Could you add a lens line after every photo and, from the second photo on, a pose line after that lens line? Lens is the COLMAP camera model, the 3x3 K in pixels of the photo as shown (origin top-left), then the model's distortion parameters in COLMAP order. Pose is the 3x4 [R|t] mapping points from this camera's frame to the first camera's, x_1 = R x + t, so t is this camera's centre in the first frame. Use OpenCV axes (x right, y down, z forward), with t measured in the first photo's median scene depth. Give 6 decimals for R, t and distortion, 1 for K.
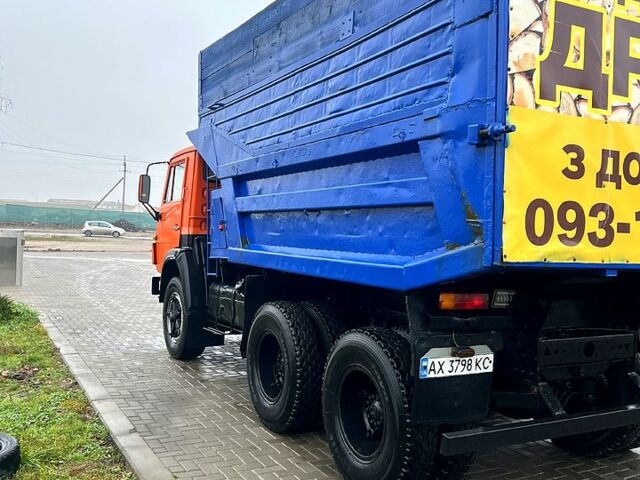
lens RADIAL K [[625.9, 0, 320.0], [0, 625.9, 240.0], [0, 0, 1]] dist [0.020802, -0.006217]
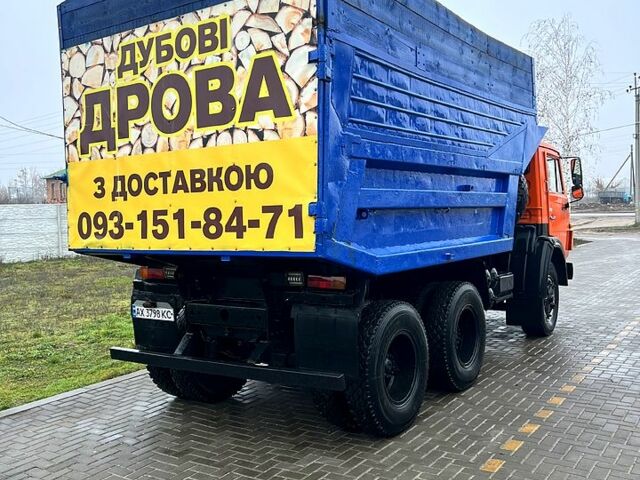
lens RADIAL K [[625.9, 0, 320.0], [0, 625.9, 240.0], [0, 0, 1]] dist [0.020802, -0.006217]
pose [[0.471515, -0.009808, -0.881804, 2.027905], [0.037519, 0.999256, 0.008948, 0.017983], [0.881060, -0.037303, 0.471532, 0.699738]]
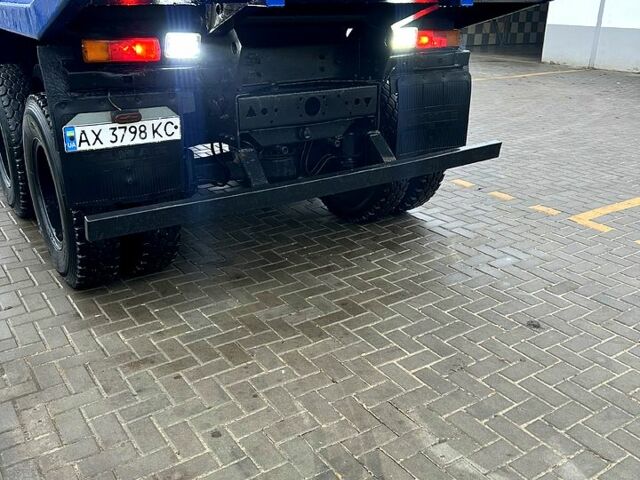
lens RADIAL K [[625.9, 0, 320.0], [0, 625.9, 240.0], [0, 0, 1]] dist [0.020802, -0.006217]
pose [[0.994868, -0.061878, 0.080053, 0.440765], [0.029305, 0.933503, 0.357370, 0.050859], [-0.096843, -0.353190, 0.930526, 0.190630]]
